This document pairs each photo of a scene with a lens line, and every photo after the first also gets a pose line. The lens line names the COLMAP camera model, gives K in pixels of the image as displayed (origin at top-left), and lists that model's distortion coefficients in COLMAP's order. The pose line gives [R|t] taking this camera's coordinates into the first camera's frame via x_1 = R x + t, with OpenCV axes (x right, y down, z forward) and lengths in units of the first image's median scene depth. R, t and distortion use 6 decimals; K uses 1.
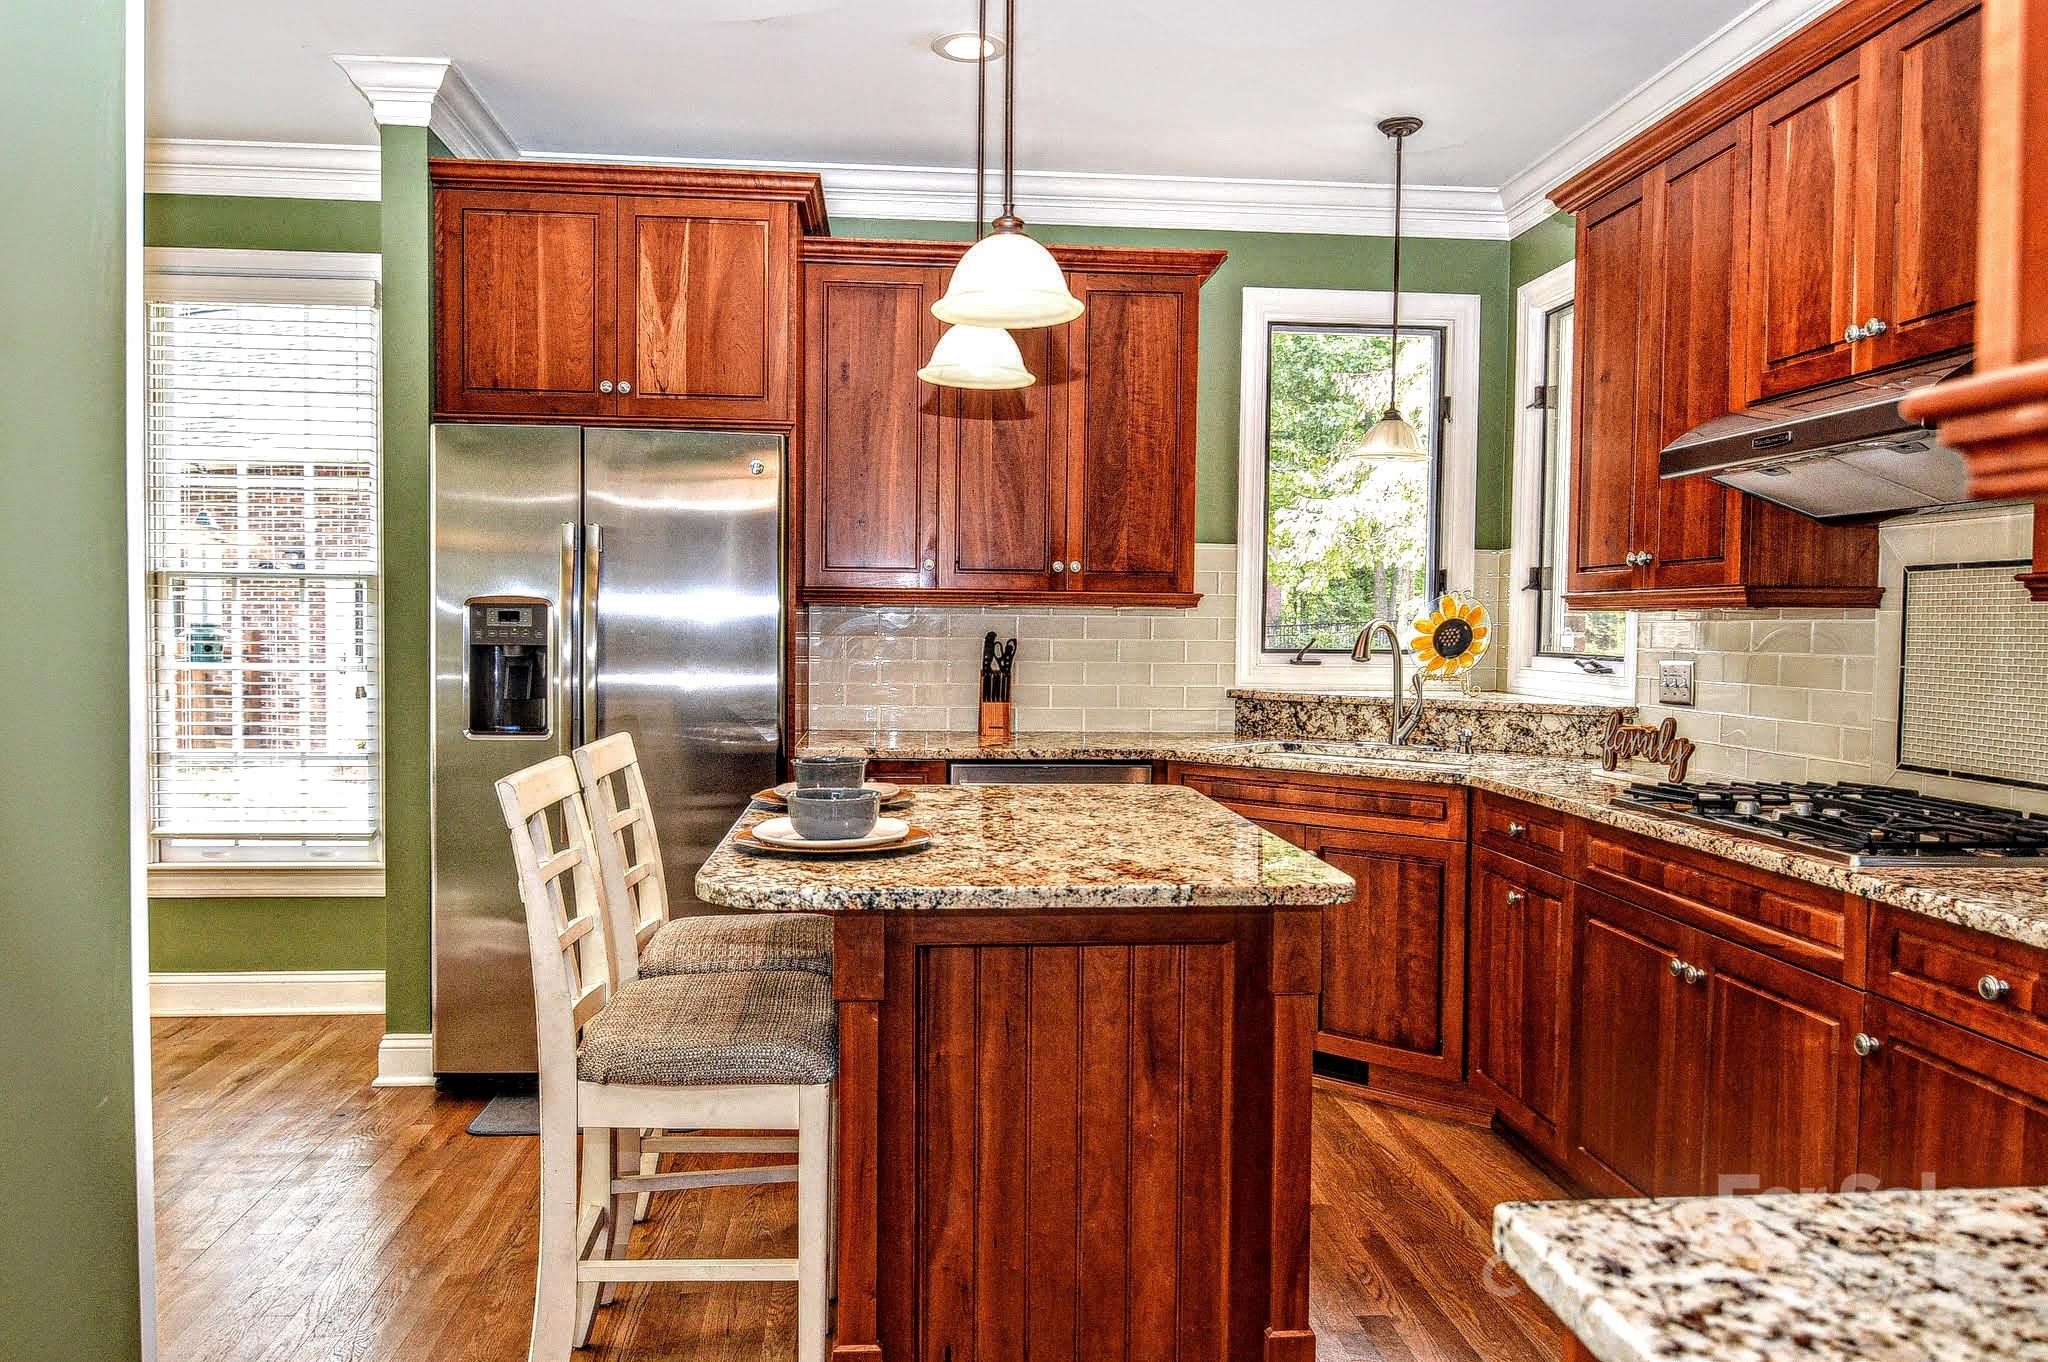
lens RADIAL K [[1418.0, 0, 1024.0], [0, 1418.0, 681.0], [0, 0, 1]] dist [0.010295, -0.022656]
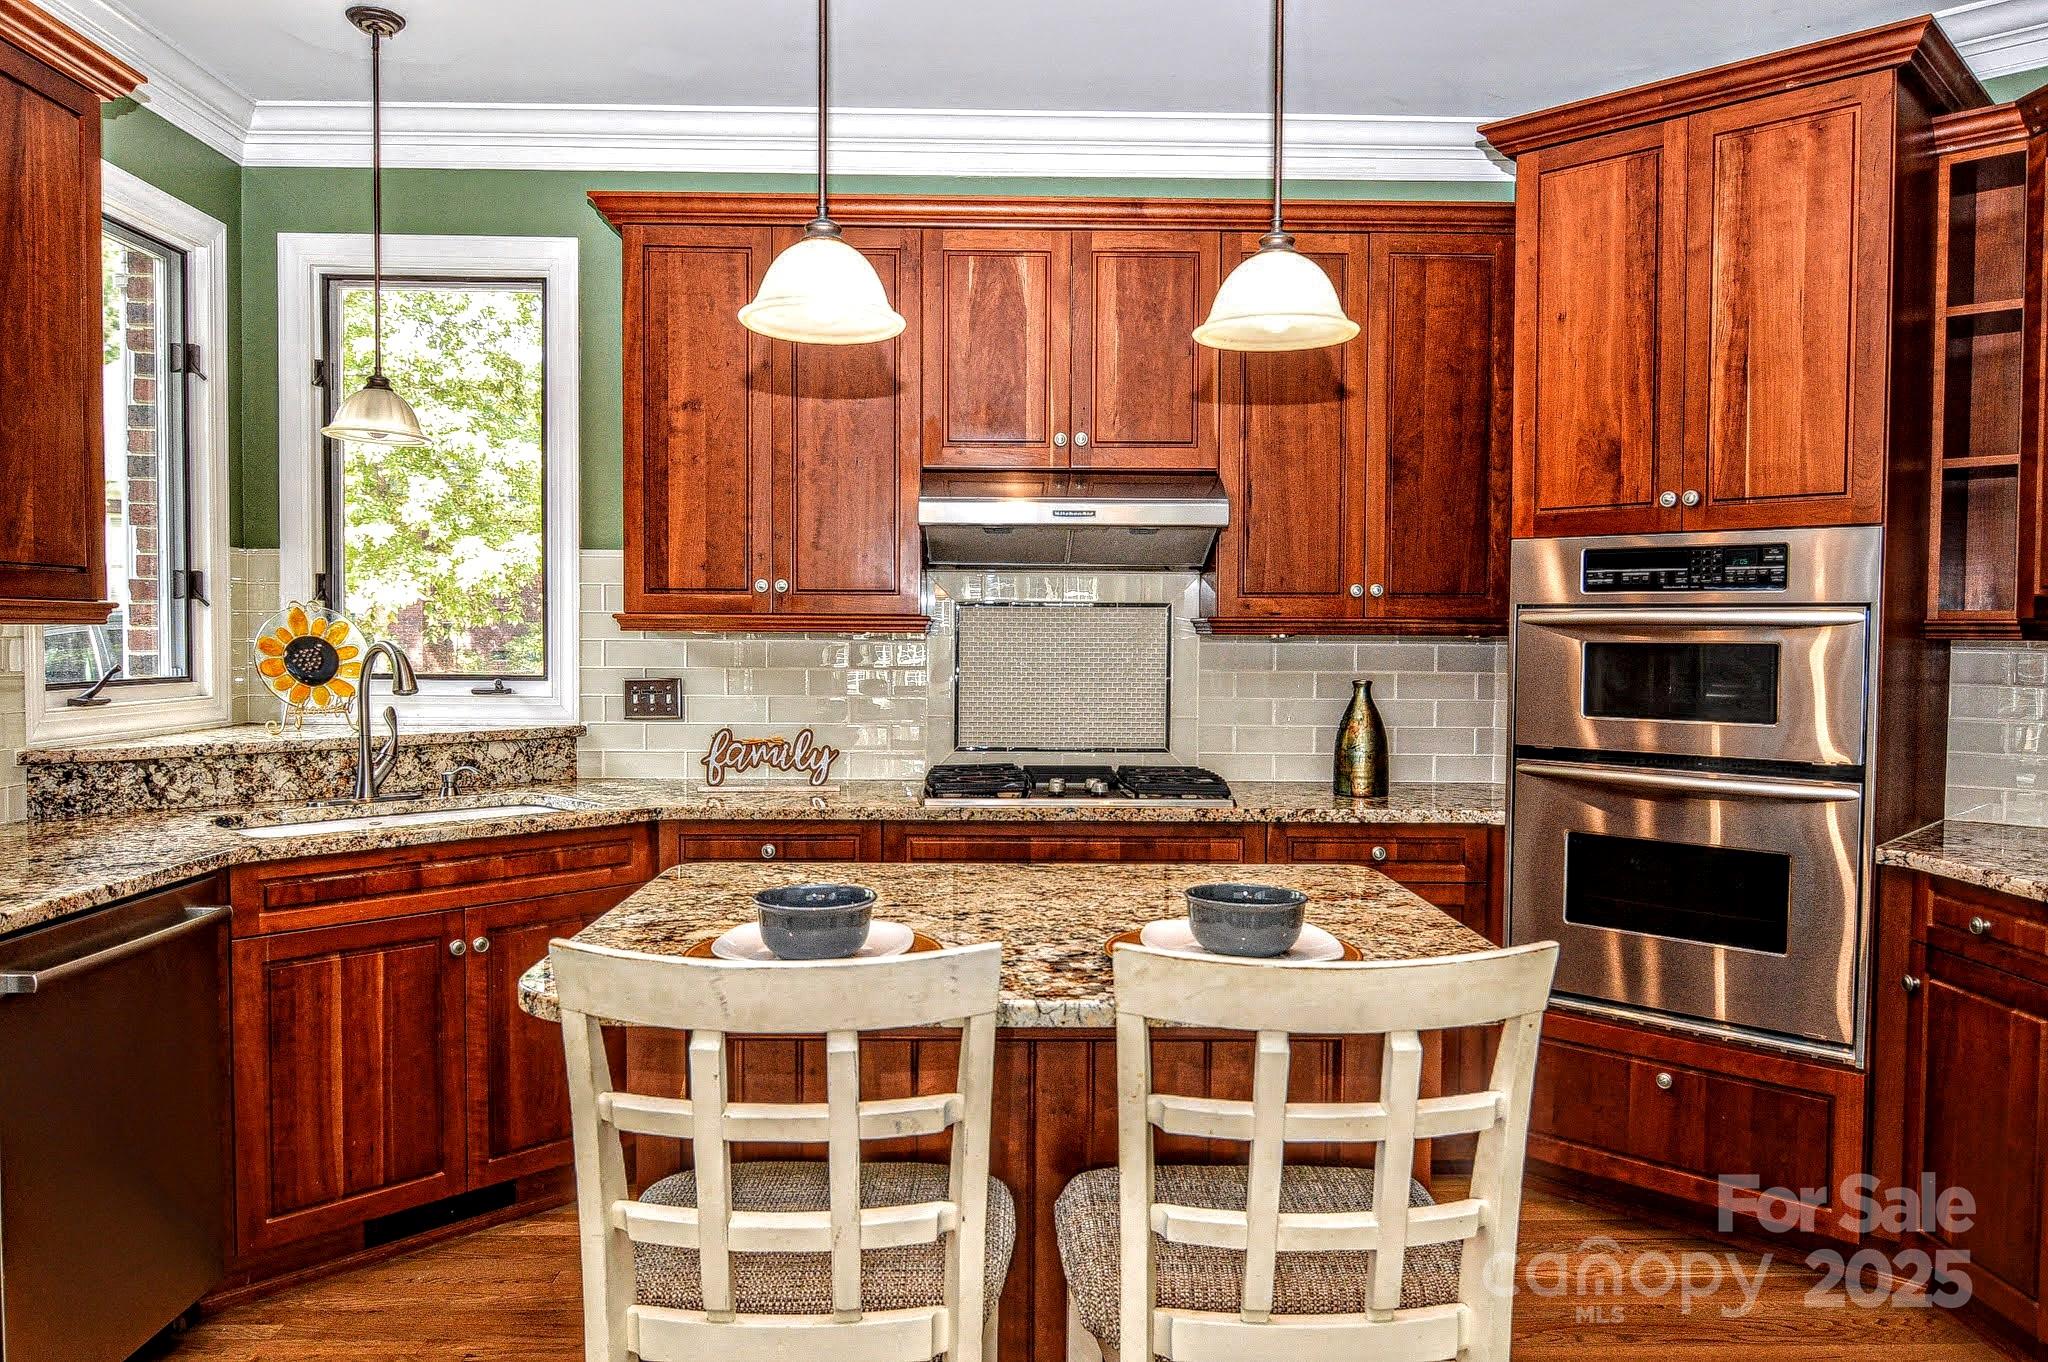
lens RADIAL K [[1427.5, 0, 1024.0], [0, 1427.5, 681.0], [0, 0, 1]] dist [0.023985, -0.045332]
pose [[0.063697, -0.044424, 0.996980, -0.491518], [0.032534, 0.998570, 0.042416, -0.040763], [-0.997439, 0.029733, 0.065051, 0.559083]]
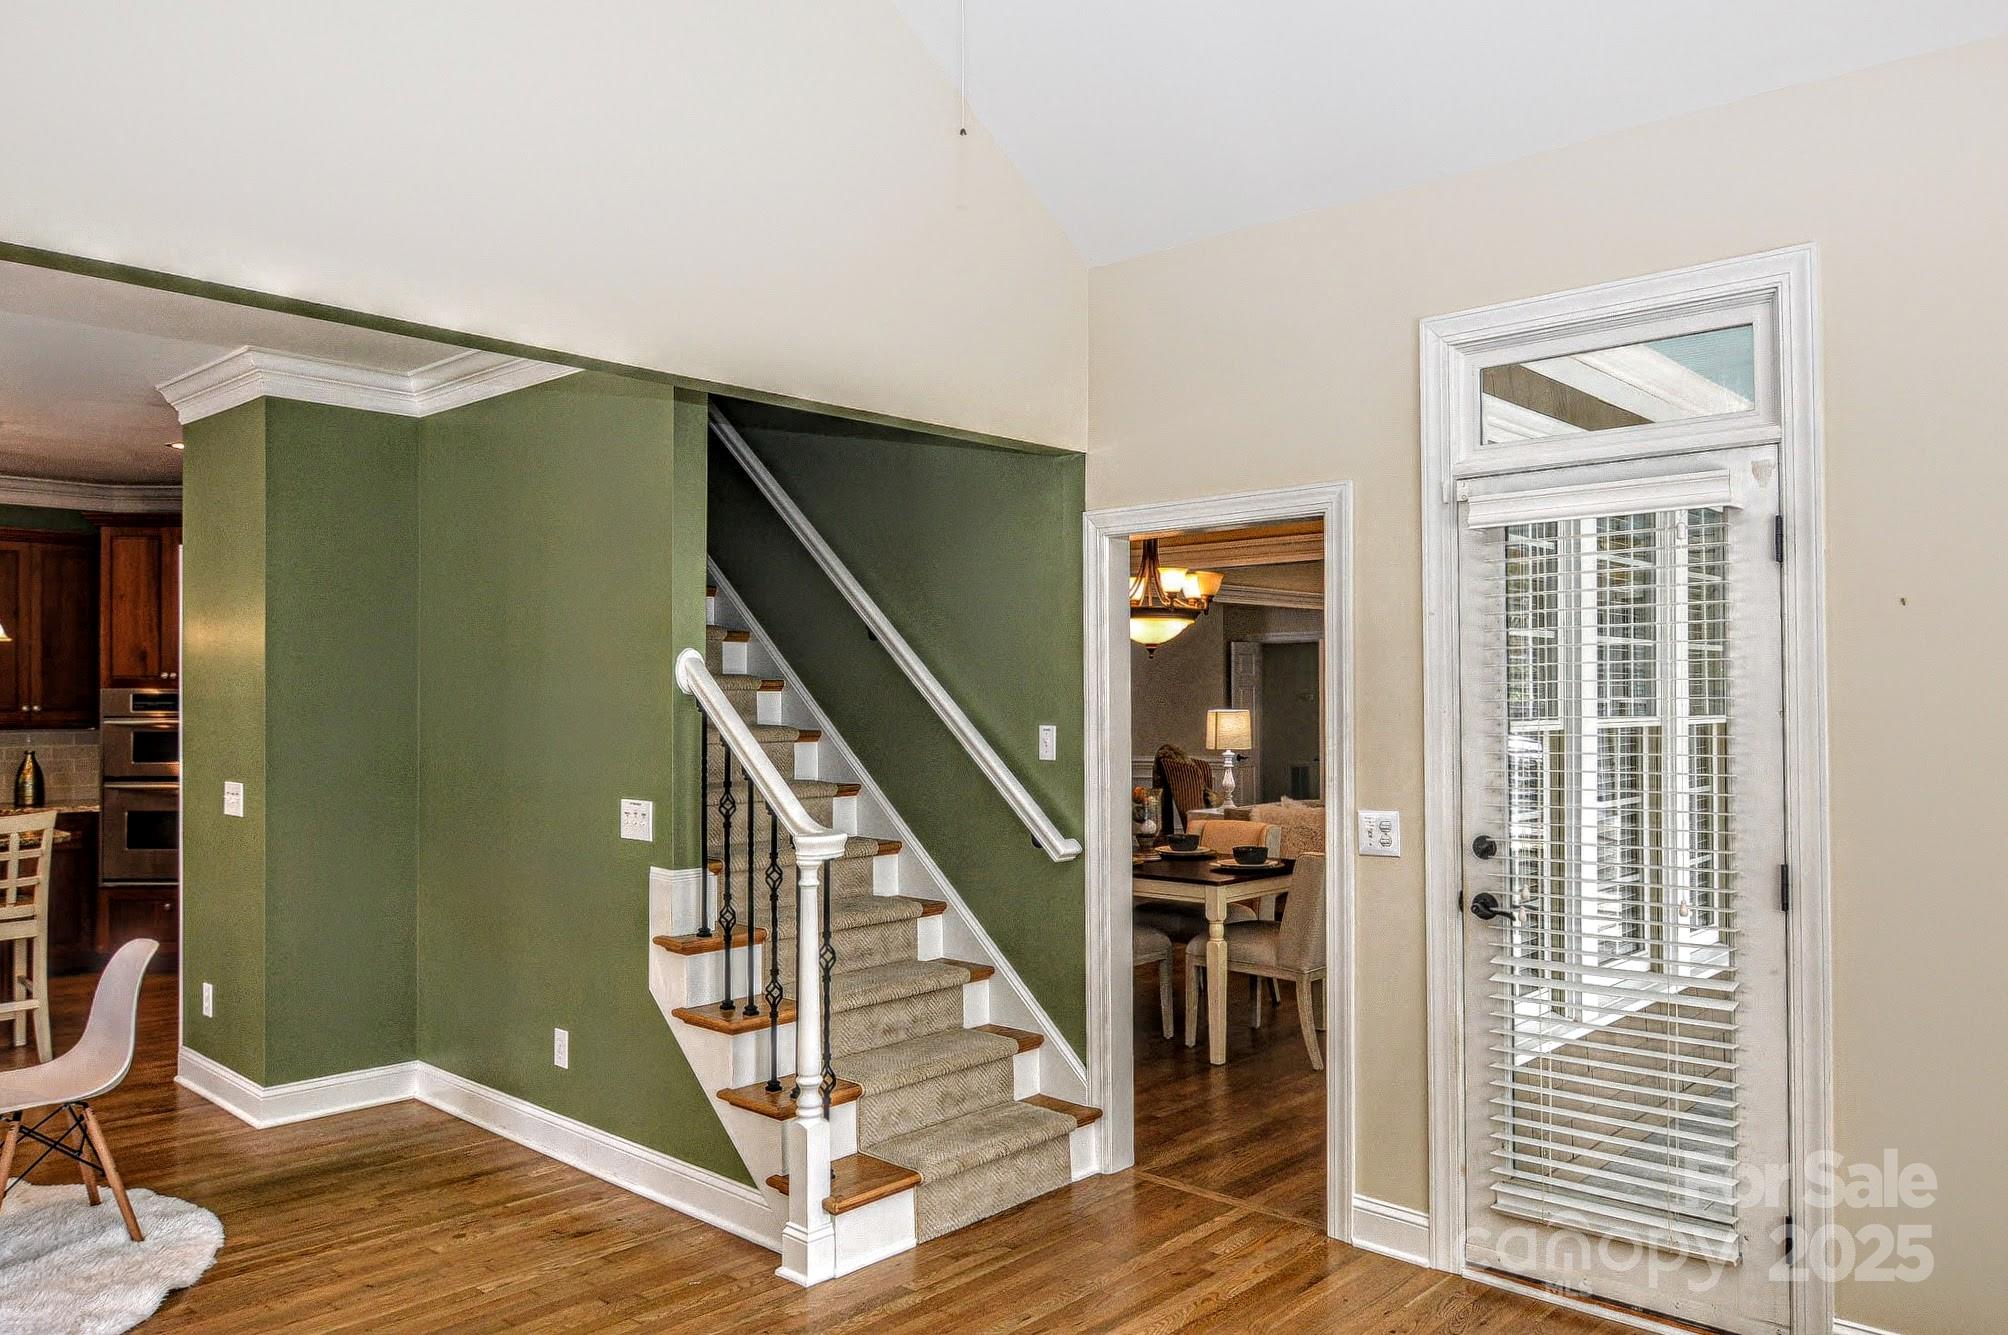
lens RADIAL K [[1398.2, 0, 1004.0], [0, 1398.2, 667.5], [0, 0, 1]] dist [0.012358, -0.041950]
pose [[-0.675747, 0.002840, 0.737128, -1.739599], [0.021766, 0.999633, 0.016102, -0.104237], [-0.736812, 0.026926, -0.675561, 0.689585]]
